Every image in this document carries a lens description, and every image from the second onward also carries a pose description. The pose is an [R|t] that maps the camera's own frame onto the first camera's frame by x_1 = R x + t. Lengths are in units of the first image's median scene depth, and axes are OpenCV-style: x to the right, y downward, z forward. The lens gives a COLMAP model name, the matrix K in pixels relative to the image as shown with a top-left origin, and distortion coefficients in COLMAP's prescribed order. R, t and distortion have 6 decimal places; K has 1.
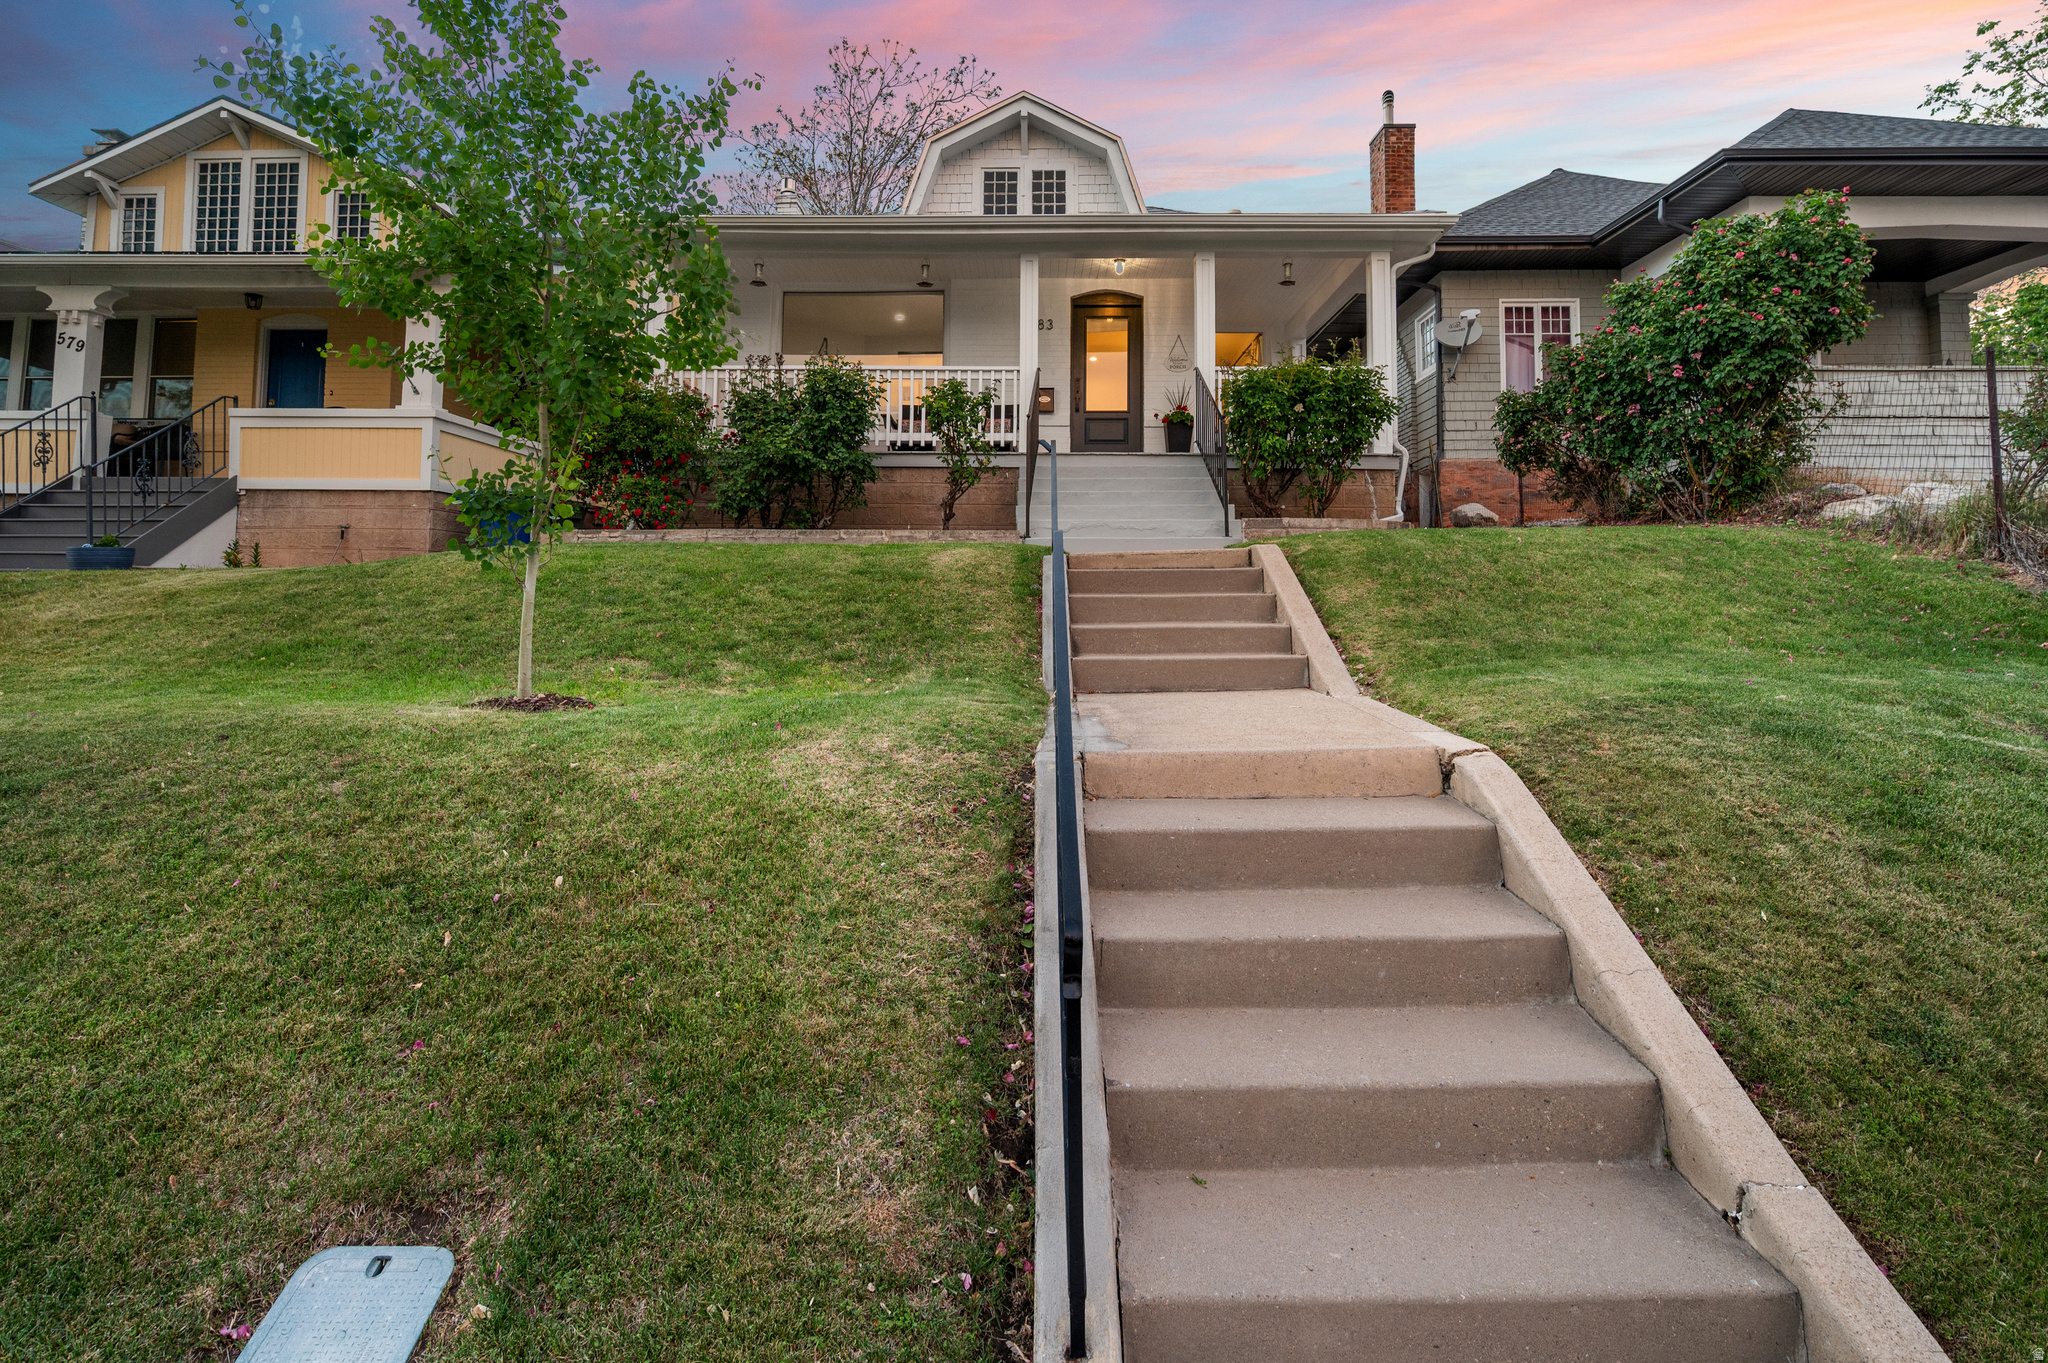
lens RADIAL K [[1011.1, 0, 1030.1], [0, 1011.1, 448.5], [0, 0, 1]] dist [-0.000245, 0.000411]
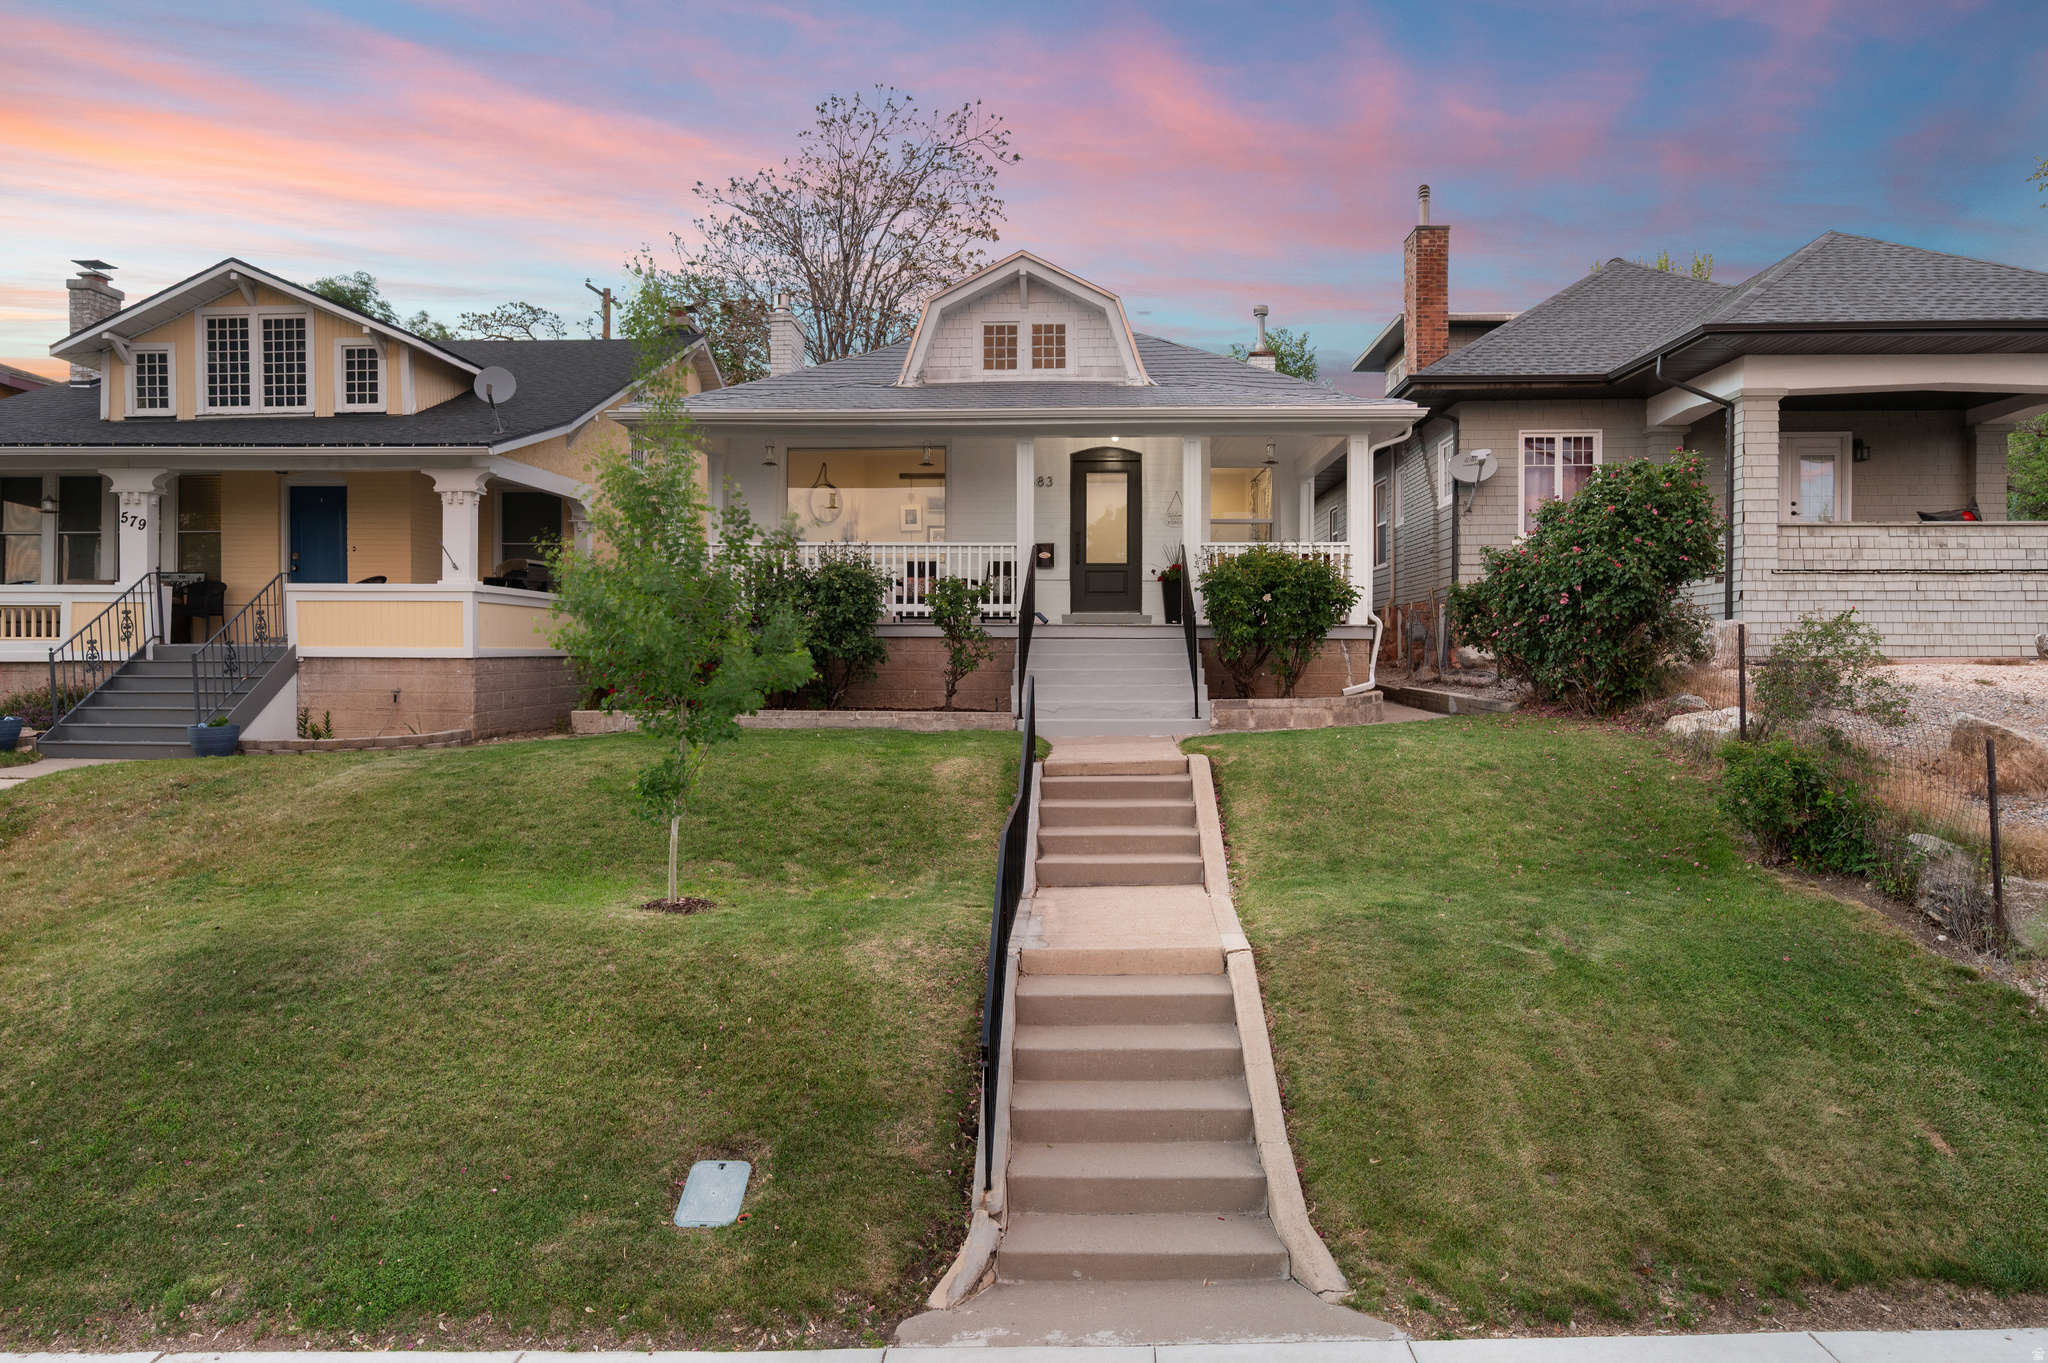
lens RADIAL K [[1271.1, 0, 1030.6], [0, 1271.1, 609.7], [0, 0, 1]] dist [-0.001205, -0.000519]
pose [[0.999691, -0.002901, -0.024704, 0.044659], [0.005545, 0.994177, 0.107618, -0.186513], [0.024248, -0.107722, 0.993885, -0.403201]]
